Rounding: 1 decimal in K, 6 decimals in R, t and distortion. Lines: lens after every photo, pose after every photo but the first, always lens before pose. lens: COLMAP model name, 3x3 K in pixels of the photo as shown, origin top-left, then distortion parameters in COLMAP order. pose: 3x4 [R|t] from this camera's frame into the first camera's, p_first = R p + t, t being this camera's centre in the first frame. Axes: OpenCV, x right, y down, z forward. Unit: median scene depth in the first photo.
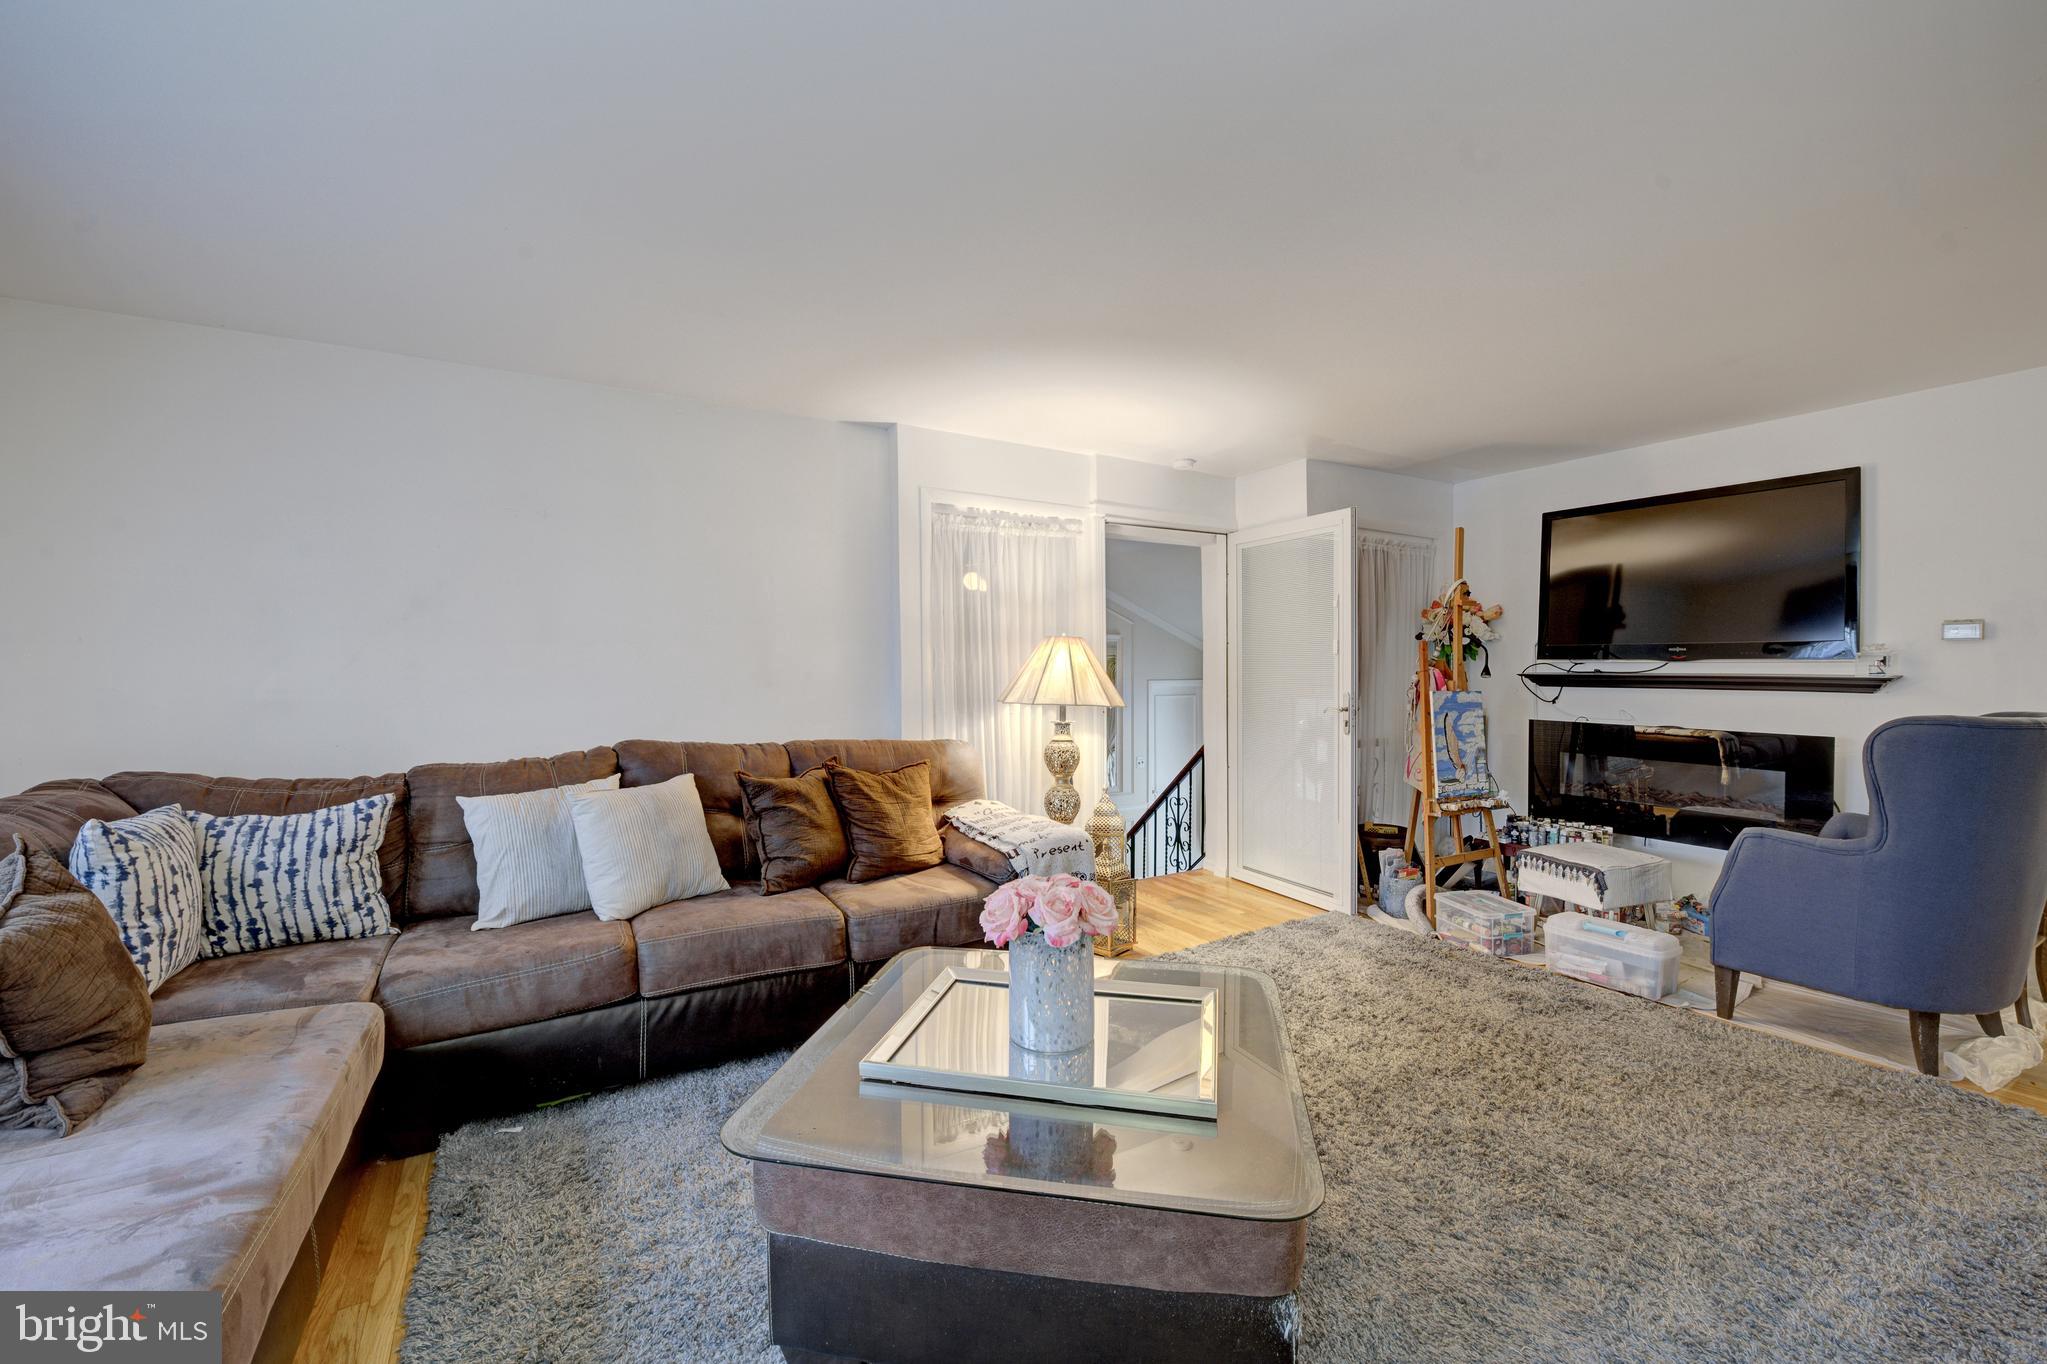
lens RADIAL K [[829.6, 0, 1027.6], [0, 829.6, 665.6], [0, 0, 1]] dist [-0.001059, -0.000096]
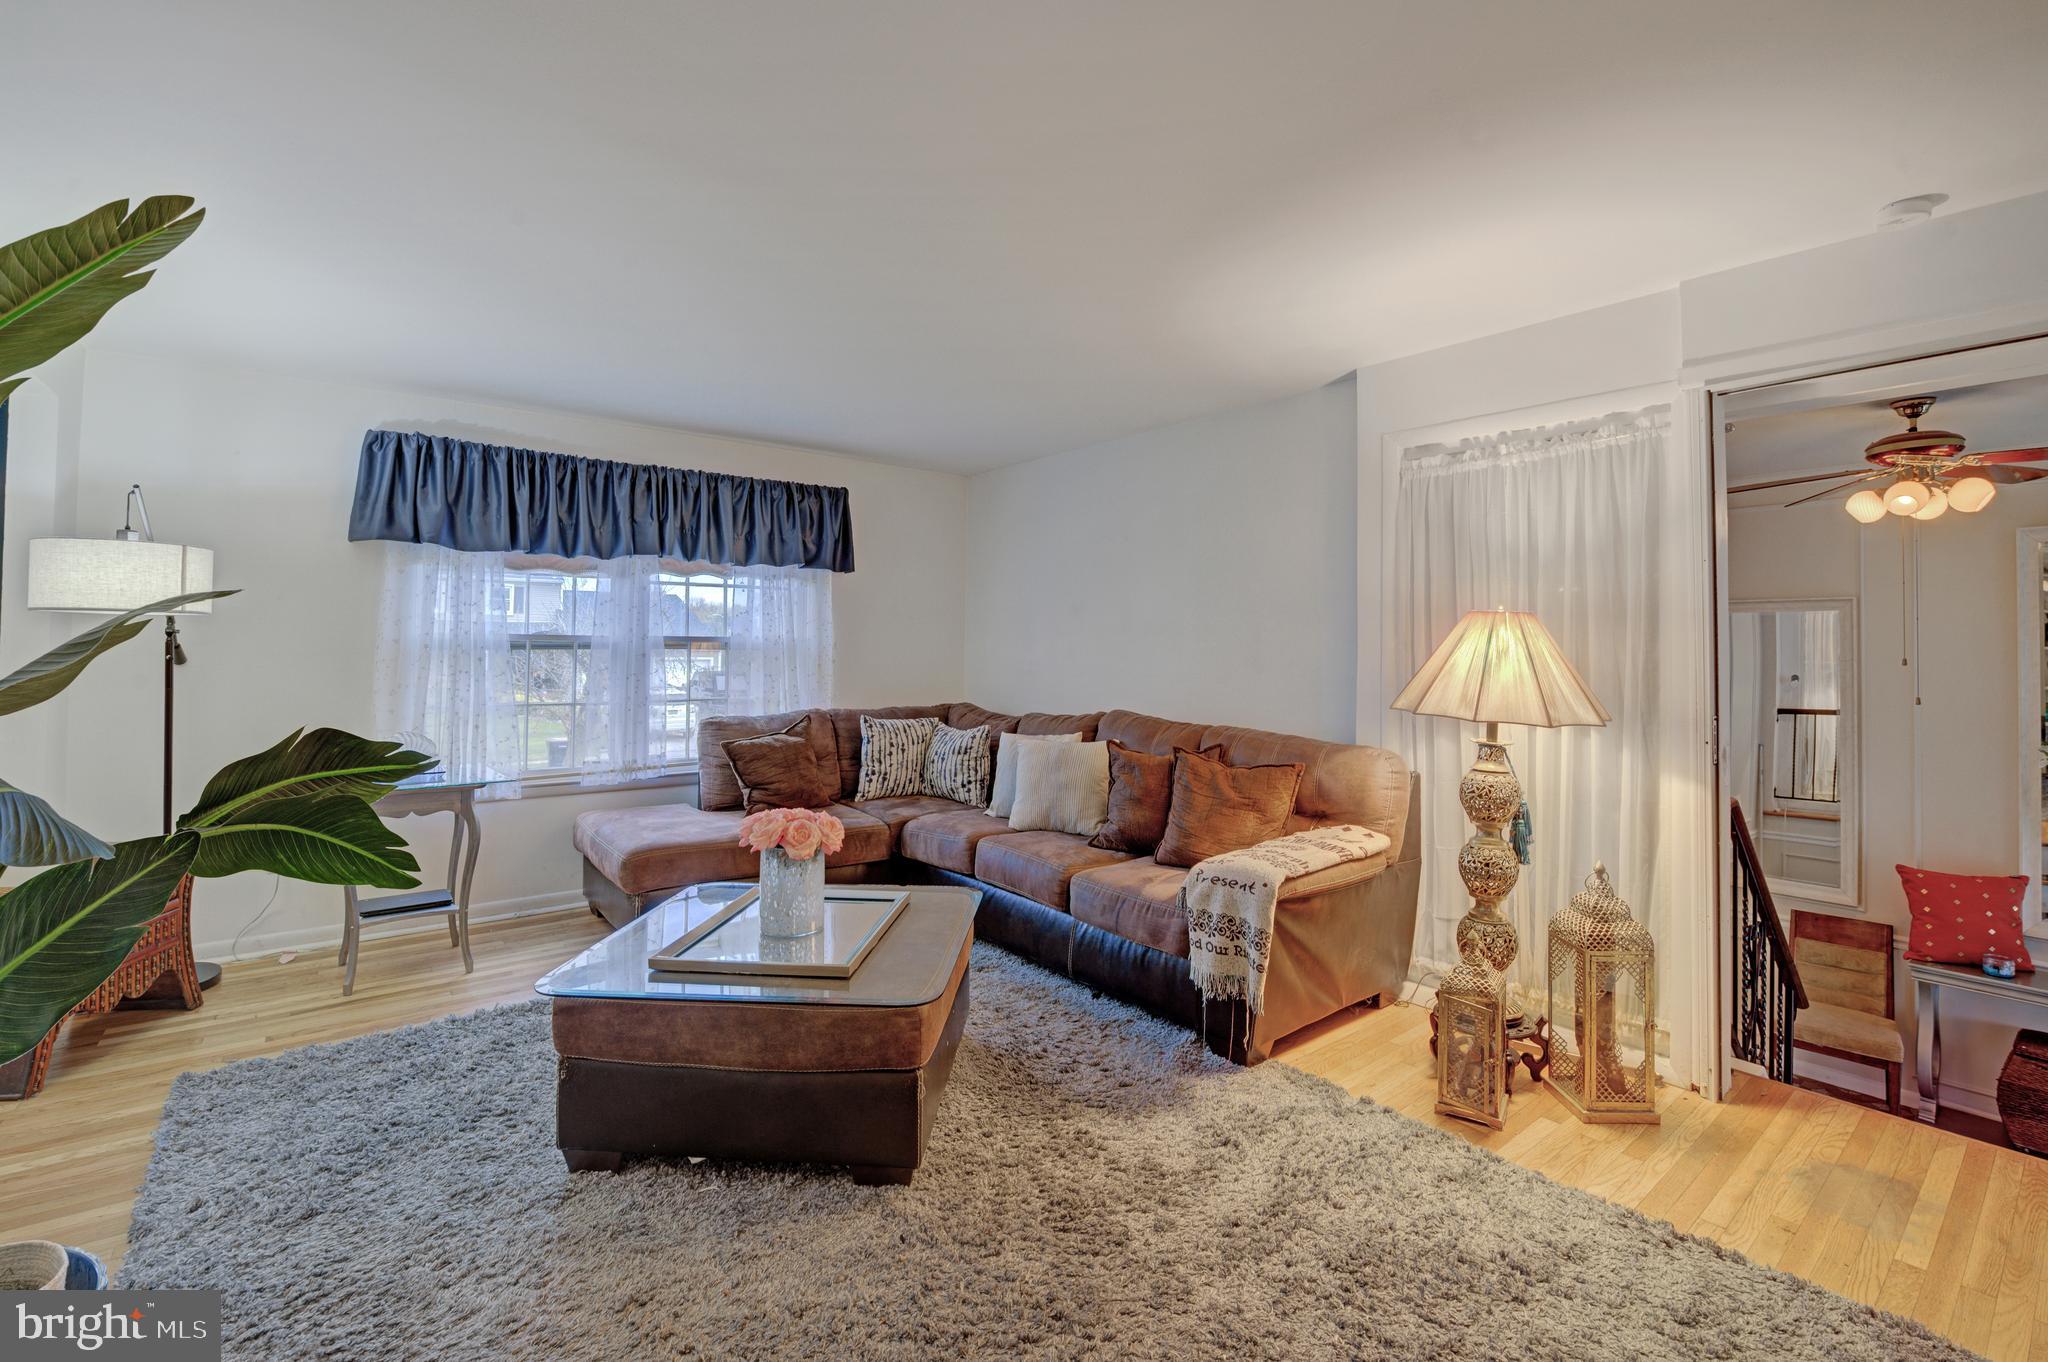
lens RADIAL K [[891.7, 0, 1024.5], [0, 891.7, 637.7], [0, 0, 1]] dist [0.000734, 0.000112]
pose [[0.141090, -0.007683, -0.989967, 1.040603], [-0.008282, 0.999926, -0.008941, -0.008880], [0.989962, 0.009461, 0.141015, 0.813440]]
